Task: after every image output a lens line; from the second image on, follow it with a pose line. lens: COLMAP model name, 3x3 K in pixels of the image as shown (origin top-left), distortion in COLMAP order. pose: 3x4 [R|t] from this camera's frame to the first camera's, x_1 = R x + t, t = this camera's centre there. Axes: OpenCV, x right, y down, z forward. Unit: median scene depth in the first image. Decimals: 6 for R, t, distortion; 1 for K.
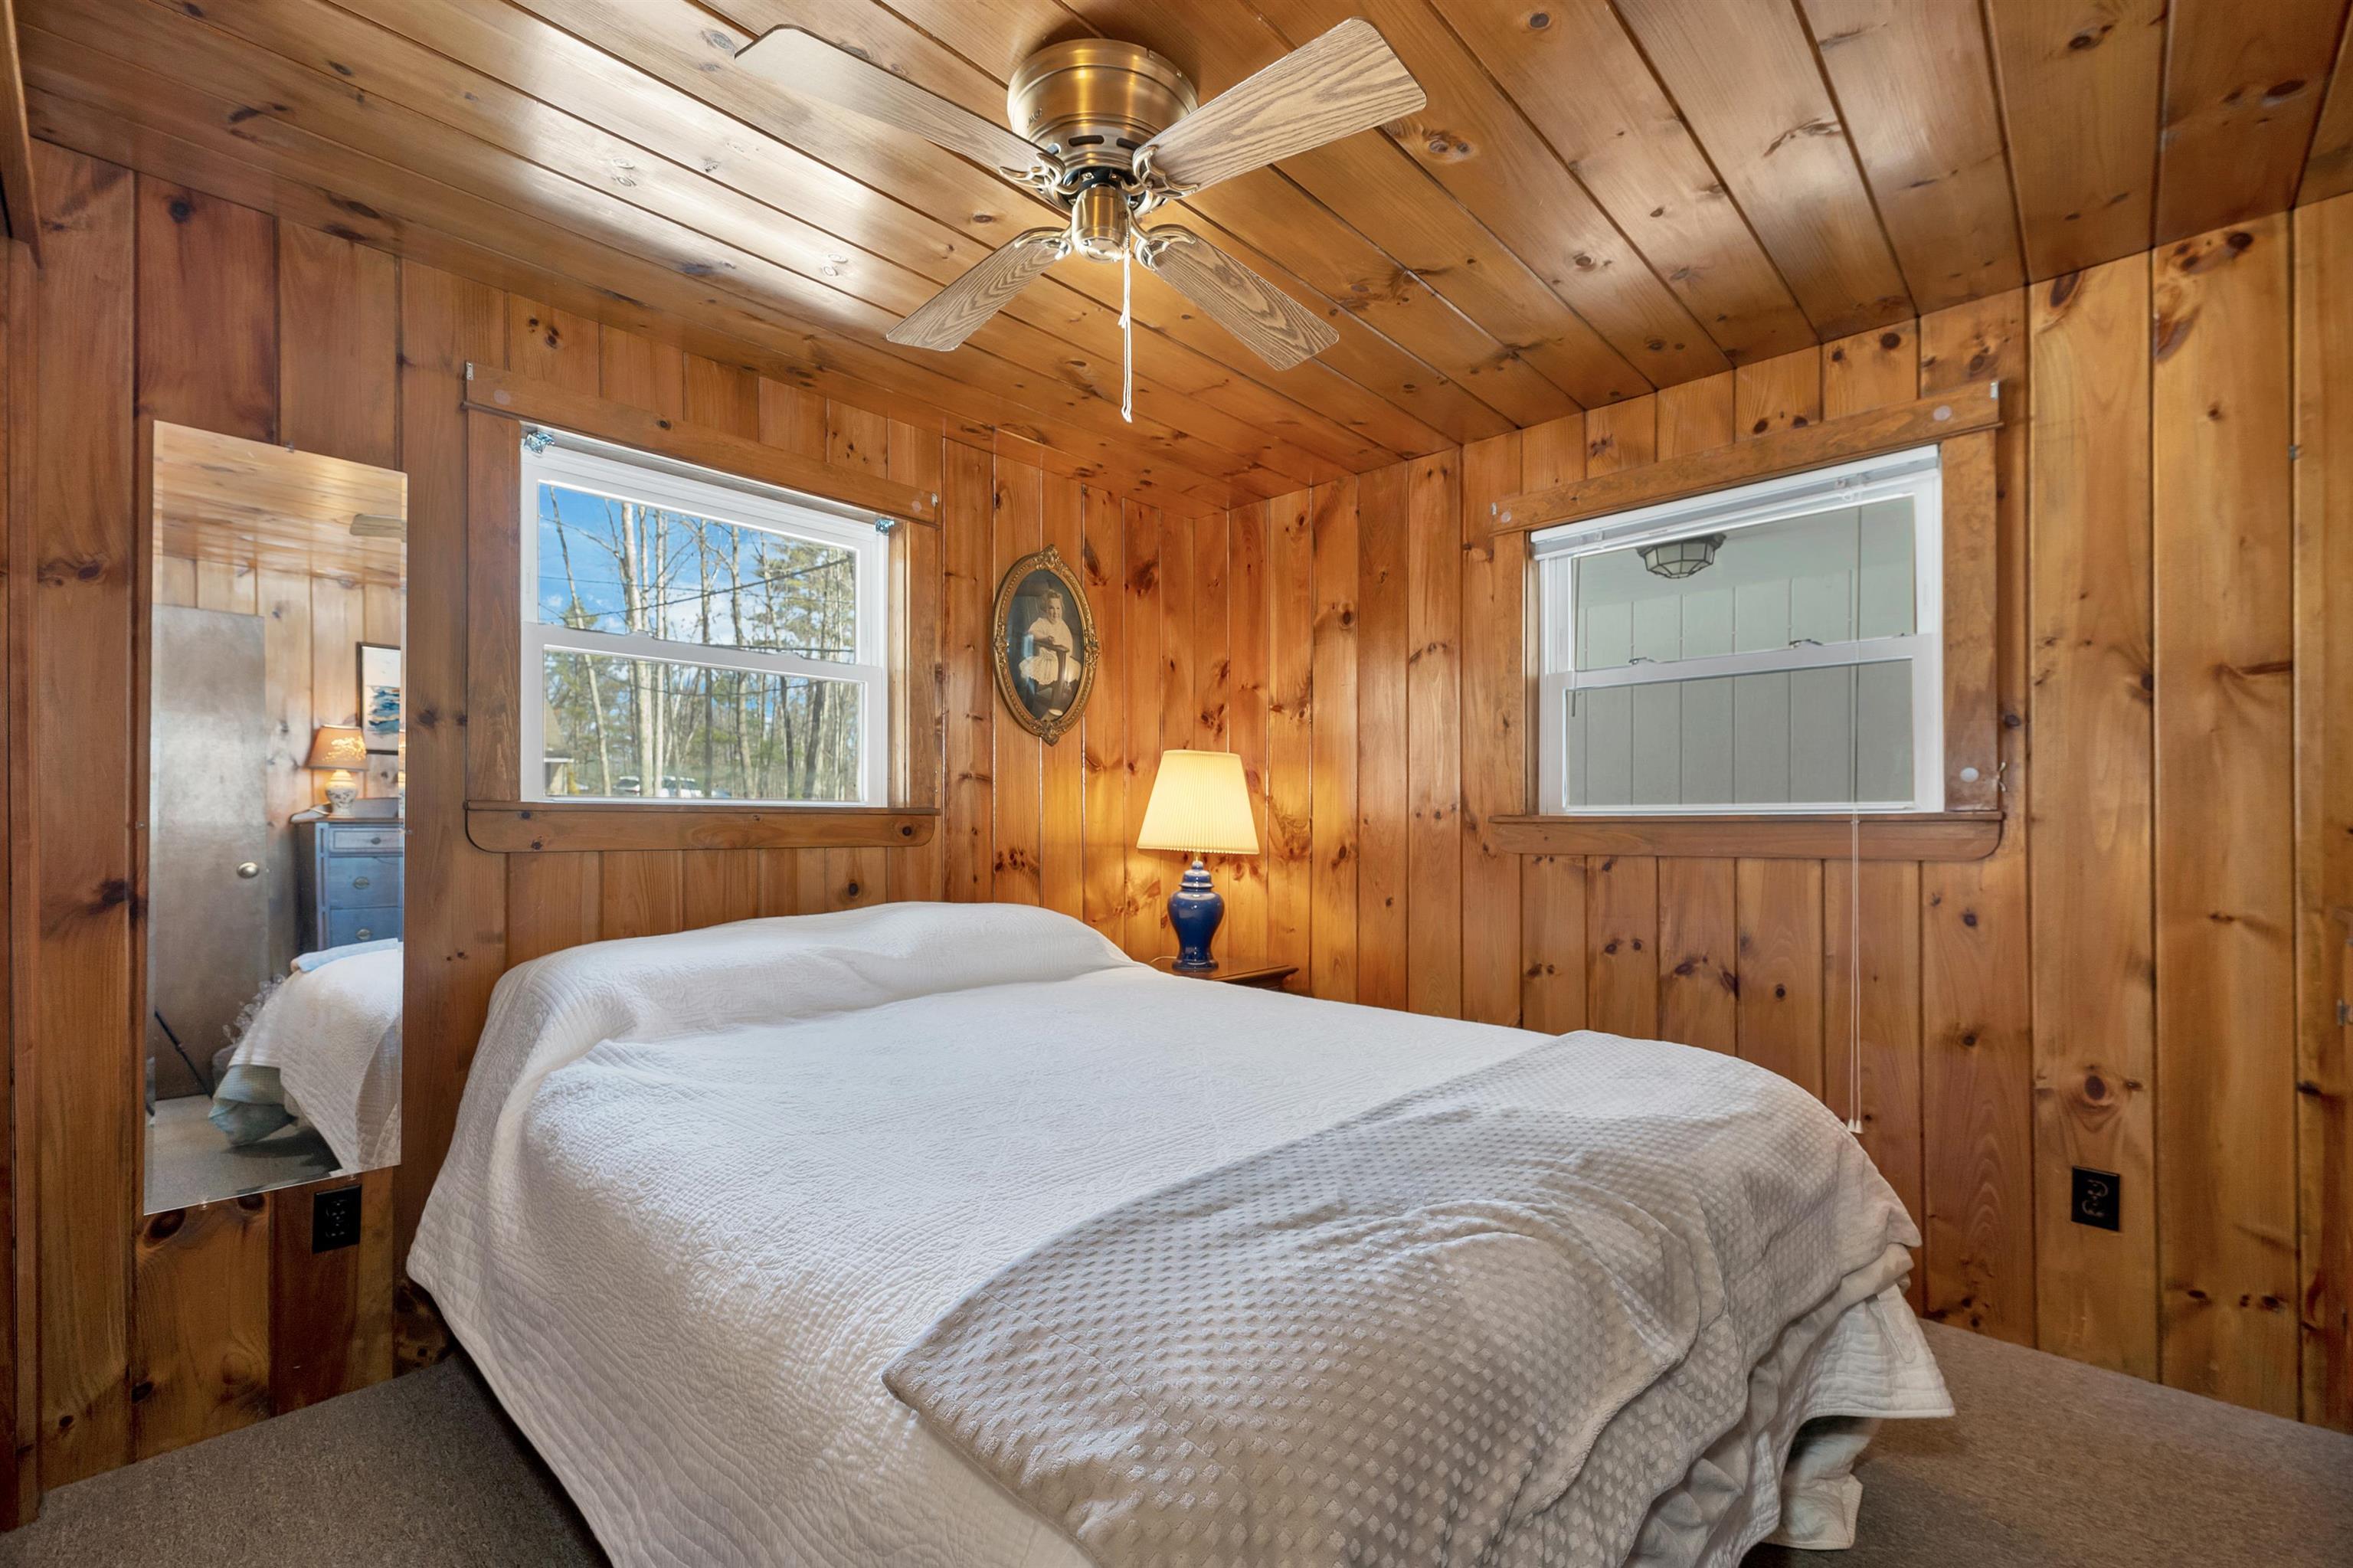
lens RADIAL K [[991.1, 0, 1174.9], [0, 991.1, 803.5], [0, 0, 1]] dist [-0.002645, 0.000024]
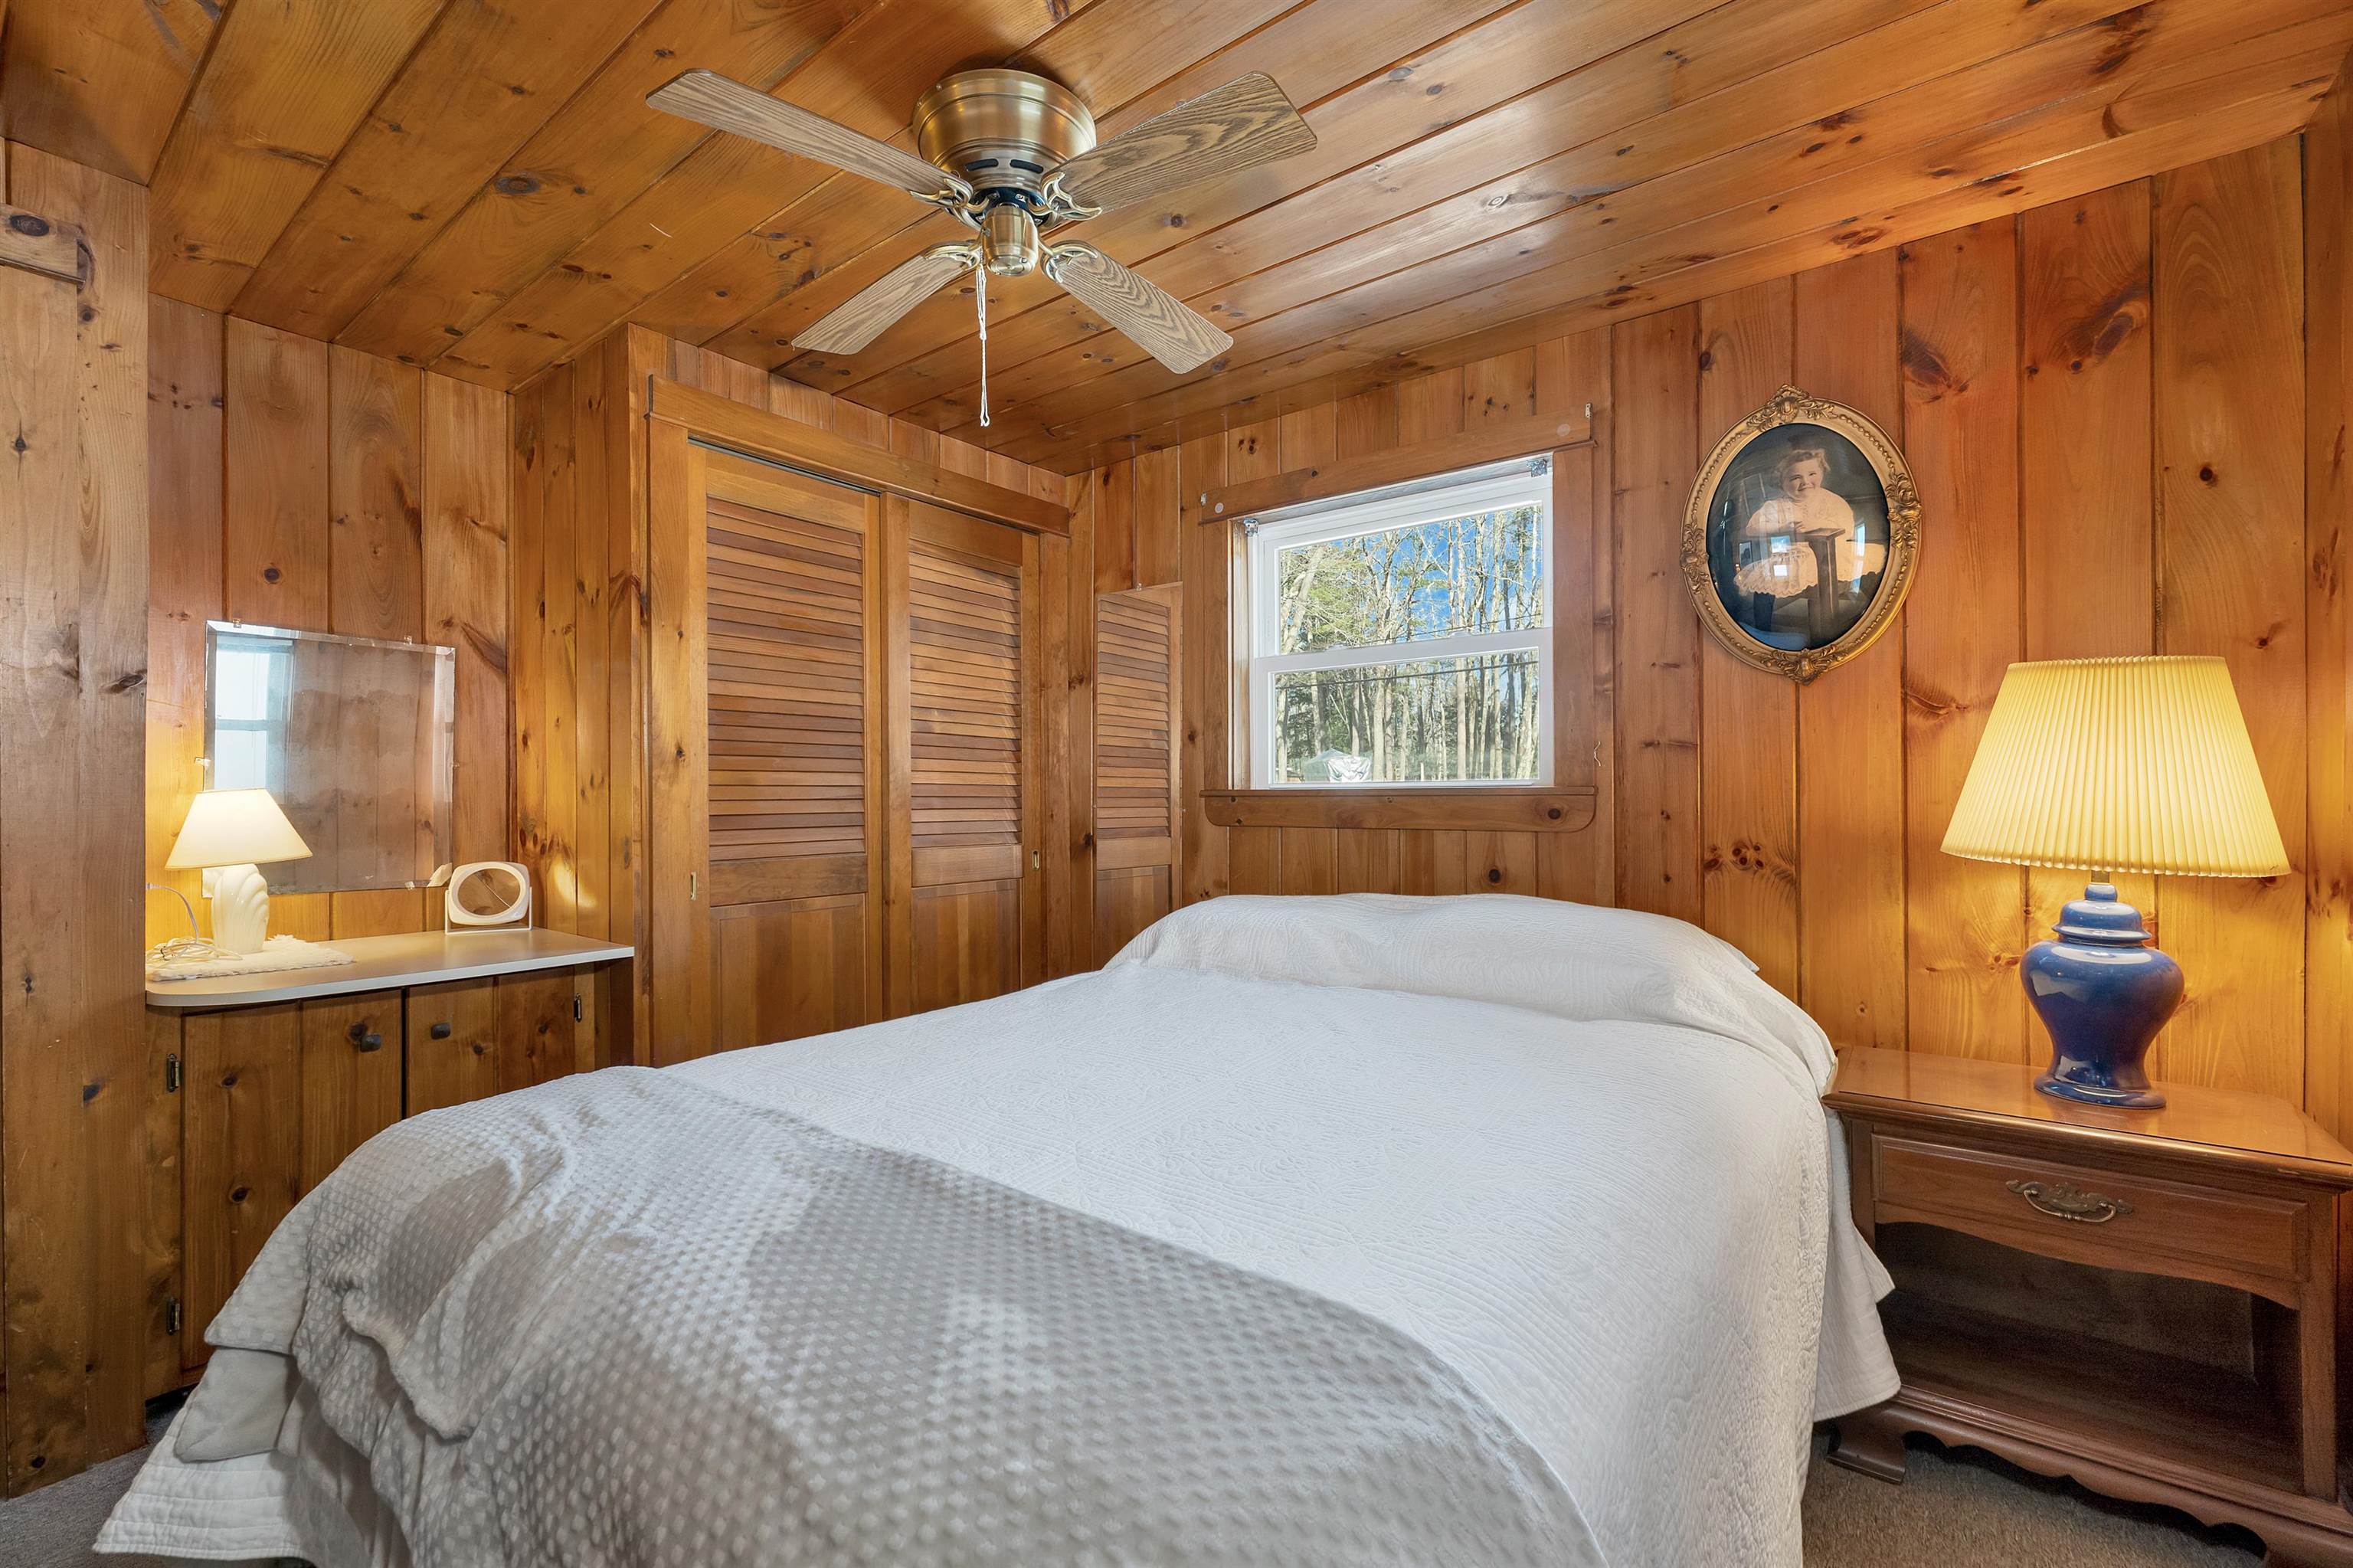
lens RADIAL K [[980.4, 0, 1176.8], [0, 980.4, 795.8], [0, 0, 1]] dist [0.001358, 0.000060]
pose [[0.119431, -0.003062, -0.992838, 0.506378], [0.024925, 0.999689, -0.000085, 0.003653], [0.992530, -0.024737, 0.119470, 0.541031]]
